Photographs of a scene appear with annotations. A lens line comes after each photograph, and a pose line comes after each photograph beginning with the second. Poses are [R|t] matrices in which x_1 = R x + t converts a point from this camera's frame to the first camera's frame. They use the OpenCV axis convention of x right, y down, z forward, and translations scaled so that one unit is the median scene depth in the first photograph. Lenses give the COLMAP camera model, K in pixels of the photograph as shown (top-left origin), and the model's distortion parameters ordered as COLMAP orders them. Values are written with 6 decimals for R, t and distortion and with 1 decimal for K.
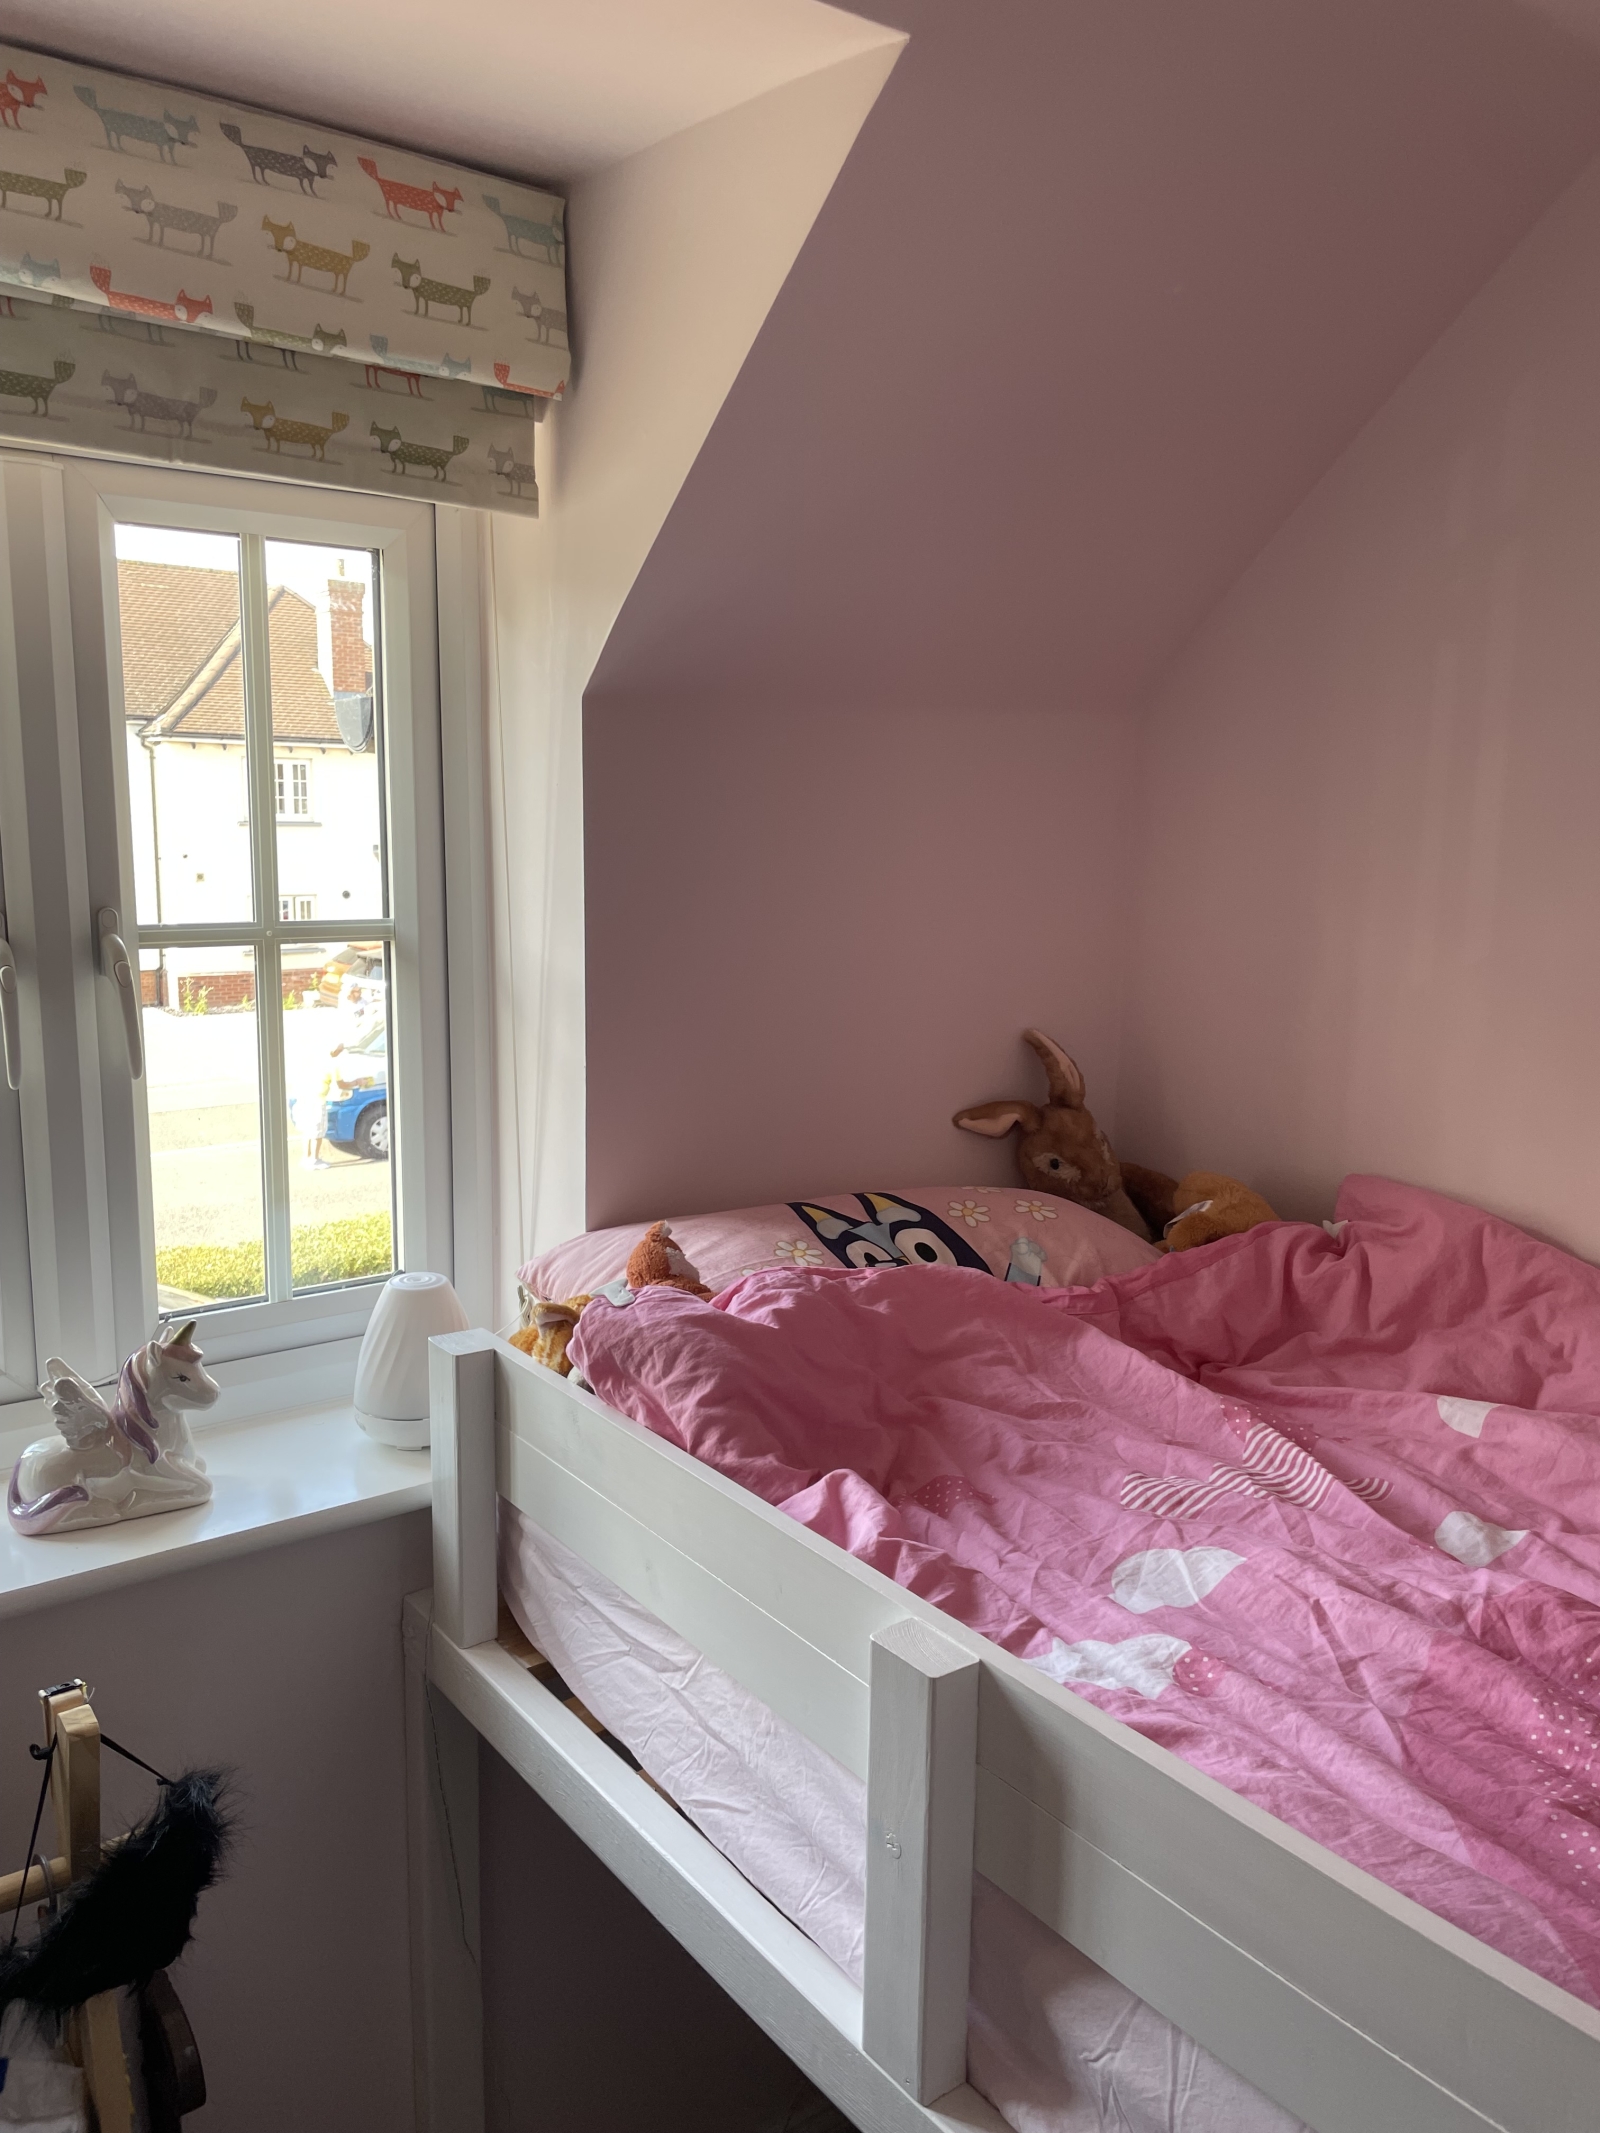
lens RADIAL K [[1605.9, 0, 800.0], [0, 1605.9, 1066.5], [0, 0, 1]] dist [0.096157, -0.133400]
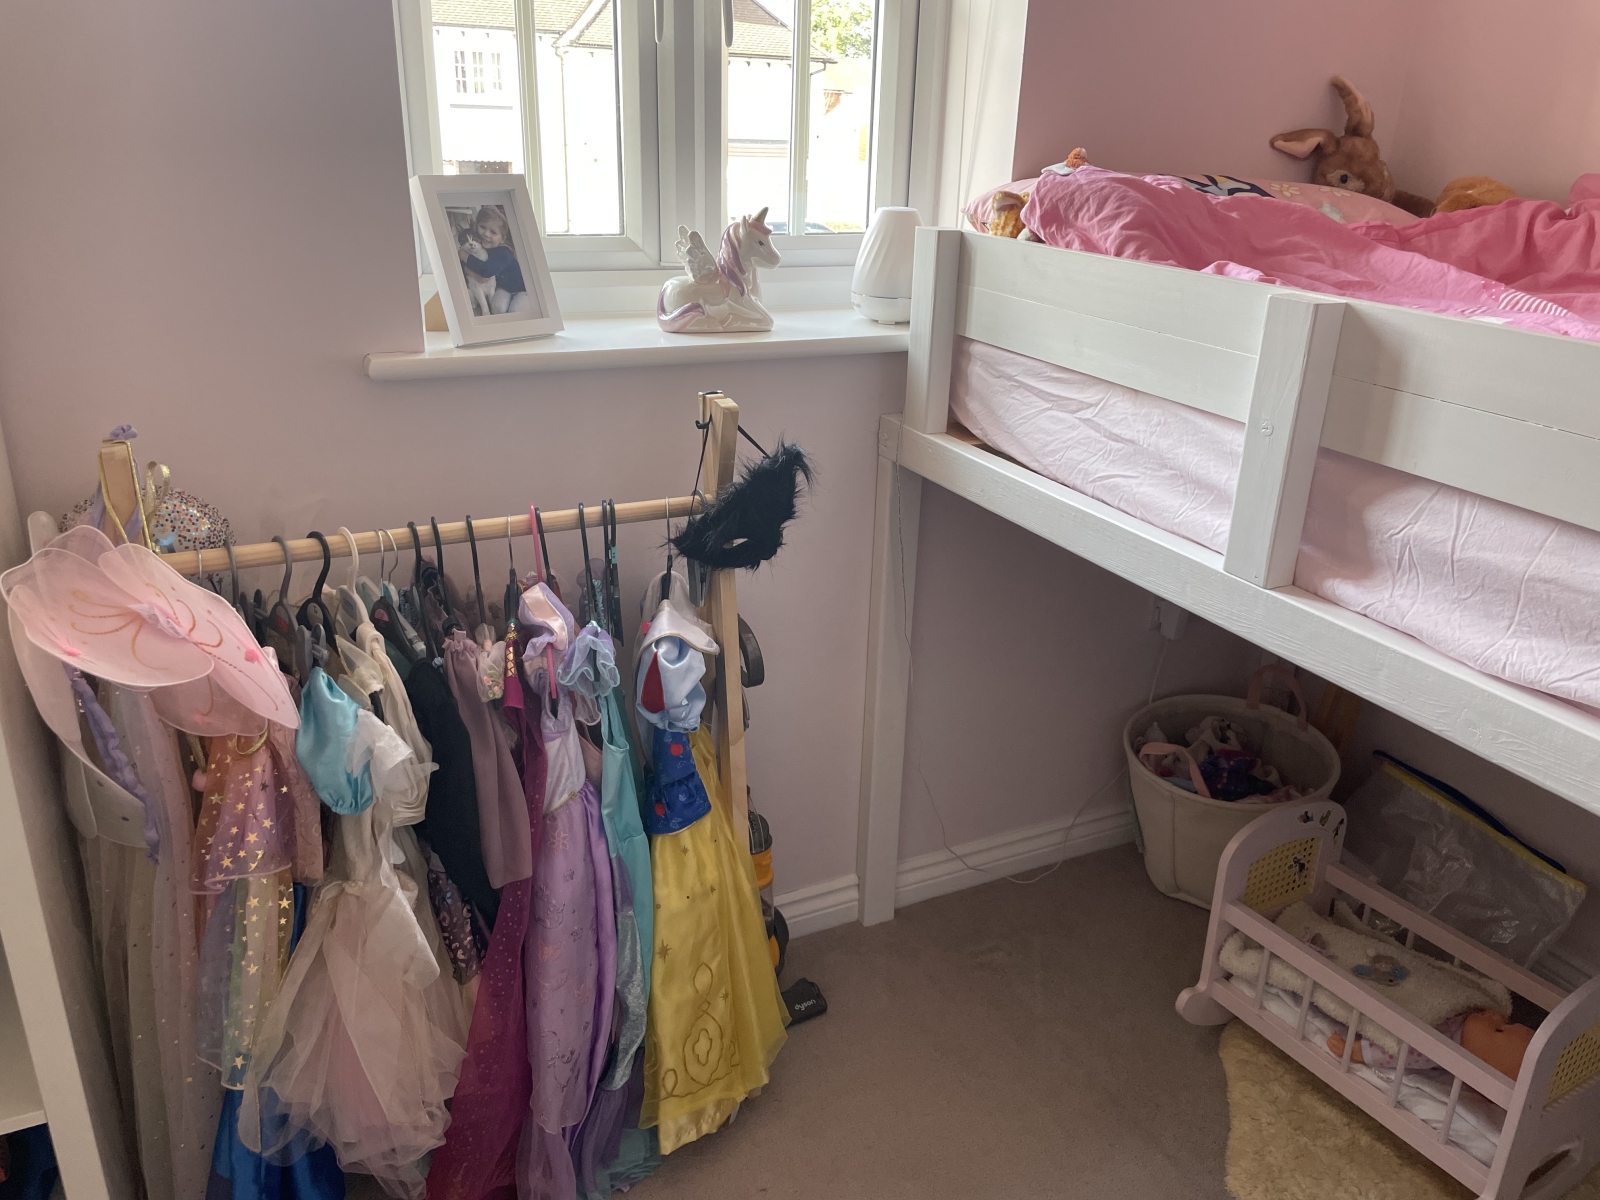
lens RADIAL K [[1204.6, 0, 810.6], [0, 1204.6, 584.0], [0, 0, 1]] dist [0.096157, -0.133400]
pose [[0.984138, 0.077316, -0.159672, -0.121779], [-0.044160, 0.978470, 0.201612, 0.274007], [0.171822, -0.191362, 0.966363, -0.175565]]
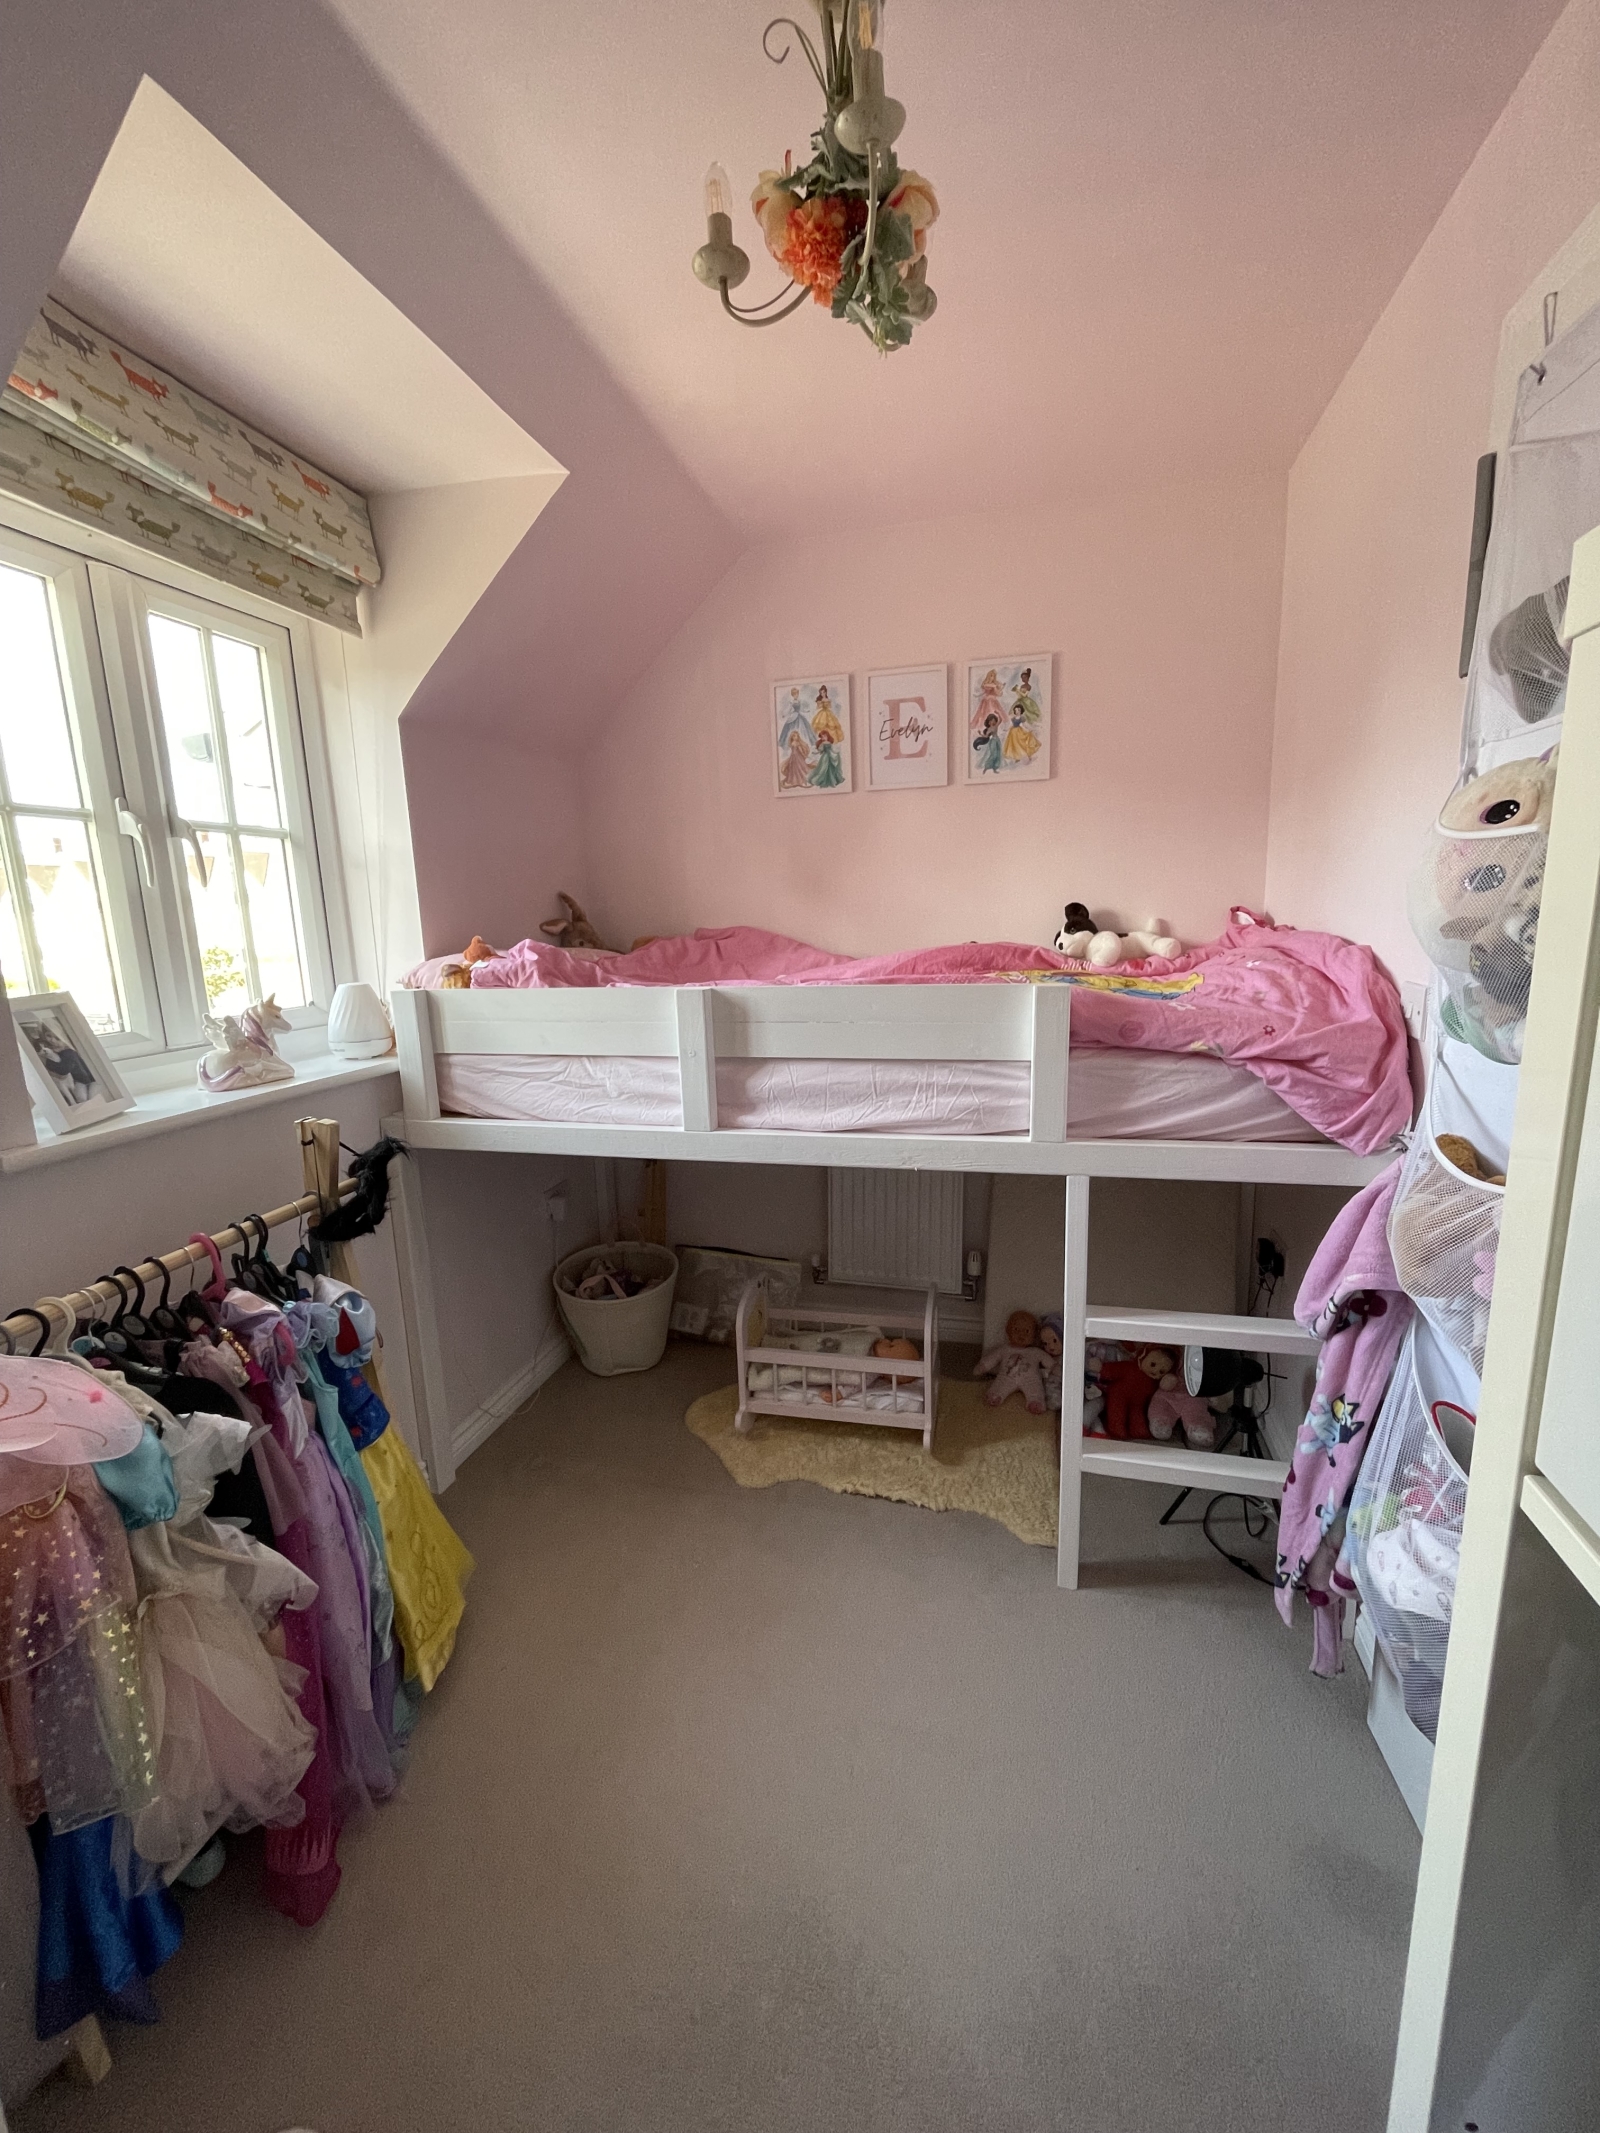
lens RADIAL K [[864.3, 0, 800.0], [0, 864.3, 1066.5], [0, 0, 1]] dist [-0.001039, -0.000320]
pose [[0.780639, -0.154336, 0.605626, -0.545966], [0.149980, 0.986975, 0.058197, 0.293299], [-0.606719, 0.045401, 0.793618, -0.322736]]
